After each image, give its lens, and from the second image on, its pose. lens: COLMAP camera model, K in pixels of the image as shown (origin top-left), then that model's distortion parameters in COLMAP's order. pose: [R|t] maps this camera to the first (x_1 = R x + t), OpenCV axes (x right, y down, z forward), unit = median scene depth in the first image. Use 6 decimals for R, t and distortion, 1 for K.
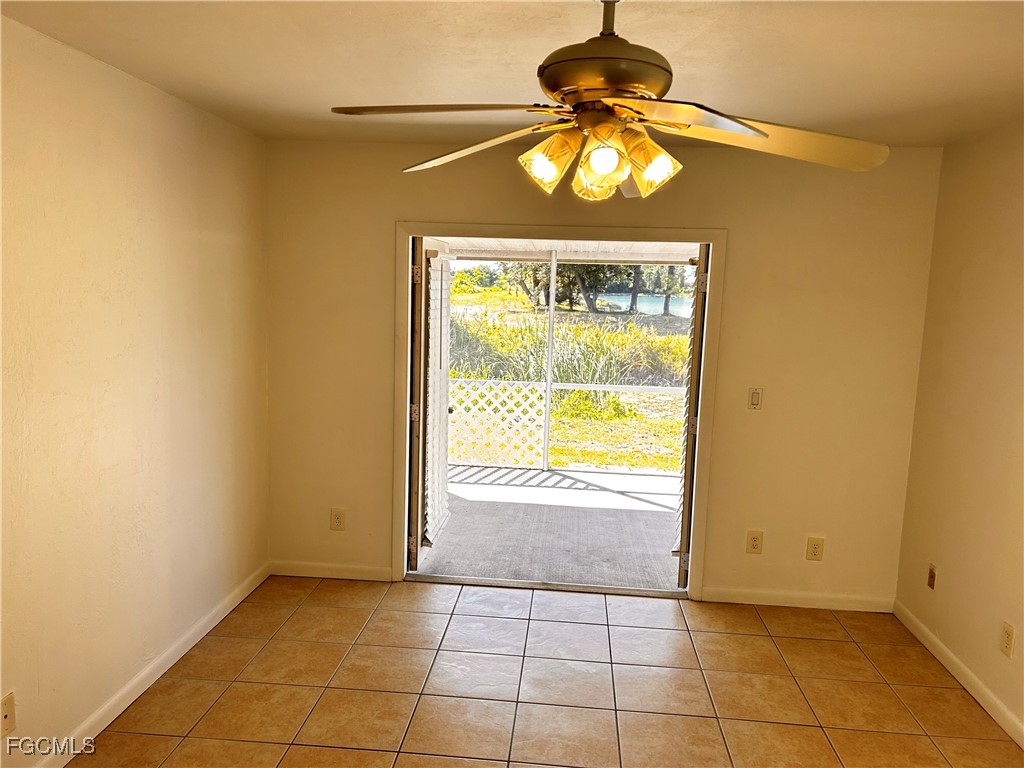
lens RADIAL K [[769.9, 0, 508.5], [0, 769.9, 388.8], [0, 0, 1]] dist [0.063077, -0.077273]
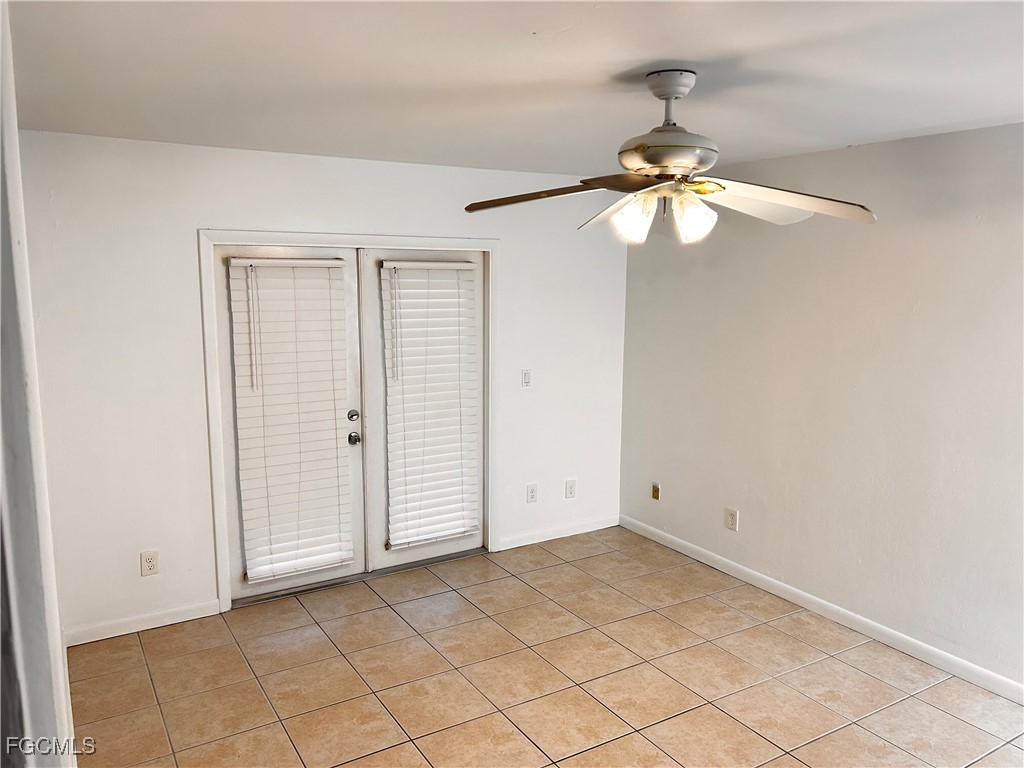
lens RADIAL K [[769.9, 0, 509.1], [0, 769.9, 386.8], [0, 0, 1]] dist [0.063077, -0.077273]
pose [[0.804525, -0.115963, 0.582487, -0.439078], [0.100916, 0.993183, 0.058342, -0.049245], [-0.585282, 0.011845, 0.810743, 0.031949]]
